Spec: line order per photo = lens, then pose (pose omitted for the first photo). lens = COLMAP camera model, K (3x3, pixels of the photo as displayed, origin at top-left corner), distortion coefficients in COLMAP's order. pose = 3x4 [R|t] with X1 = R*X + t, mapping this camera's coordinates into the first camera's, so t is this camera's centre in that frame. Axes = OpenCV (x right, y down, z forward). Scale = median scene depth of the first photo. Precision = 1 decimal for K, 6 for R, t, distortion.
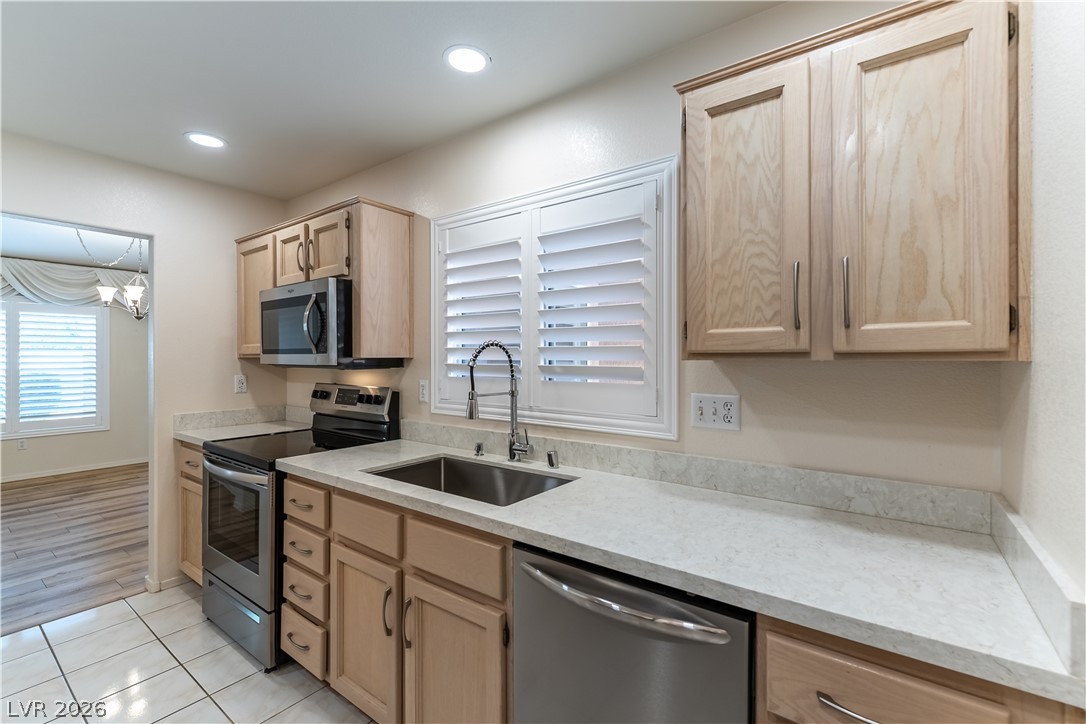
lens RADIAL K [[470.8, 0, 544.8], [0, 470.8, 357.7], [0, 0, 1]] dist [0.000452, 0.000138]
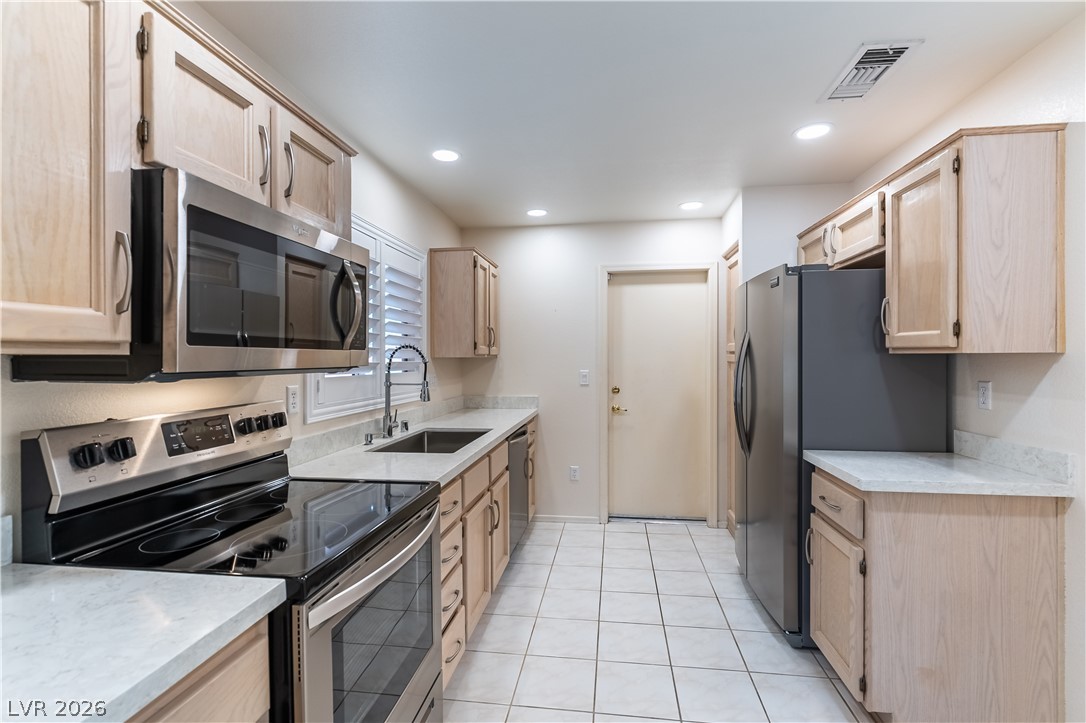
lens RADIAL K [[489.4, 0, 547.1], [0, 489.4, 357.4], [0, 0, 1]] dist [-0.000573, -0.000483]
pose [[-0.479849, 0.003310, 0.877345, -1.218762], [0.007043, 0.999975, 0.000079, 0.004334], [-0.877323, 0.006217, -0.479861, 1.067184]]
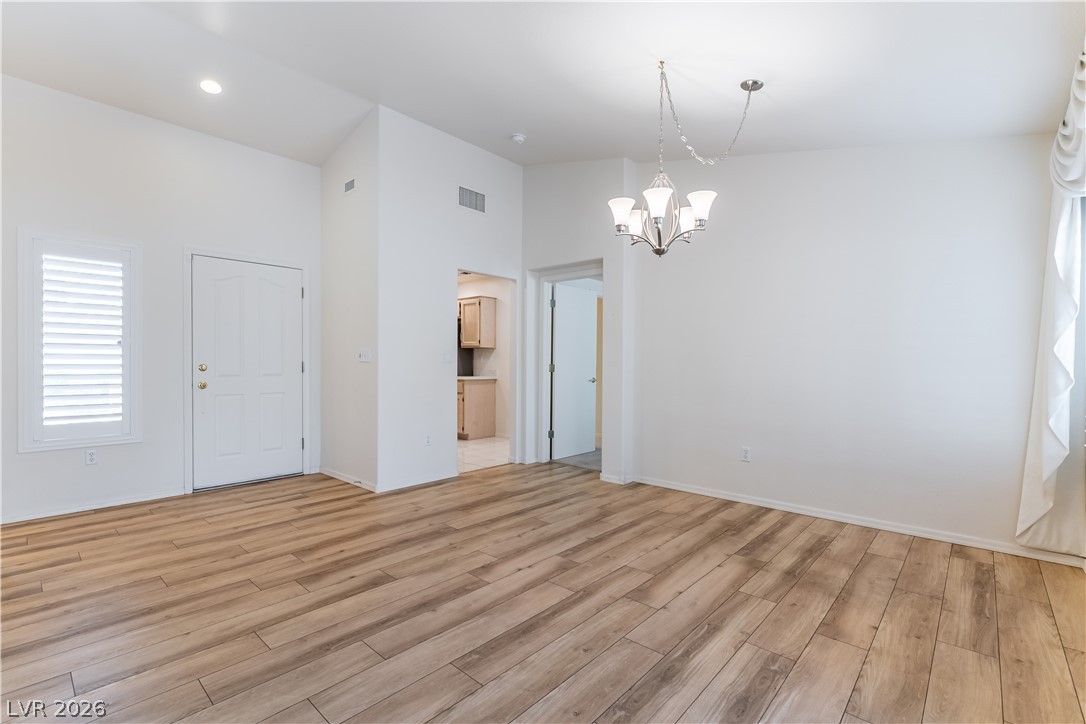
lens RADIAL K [[482.9, 0, 543.0], [0, 482.9, 362.0], [0, 0, 1]] dist [0.000170, -0.000077]
pose [[-0.995541, -0.002561, 0.094300, -1.569394], [-0.002634, 0.999996, -0.000655, 0.098018], [-0.094298, -0.000900, -0.995544, 3.223478]]
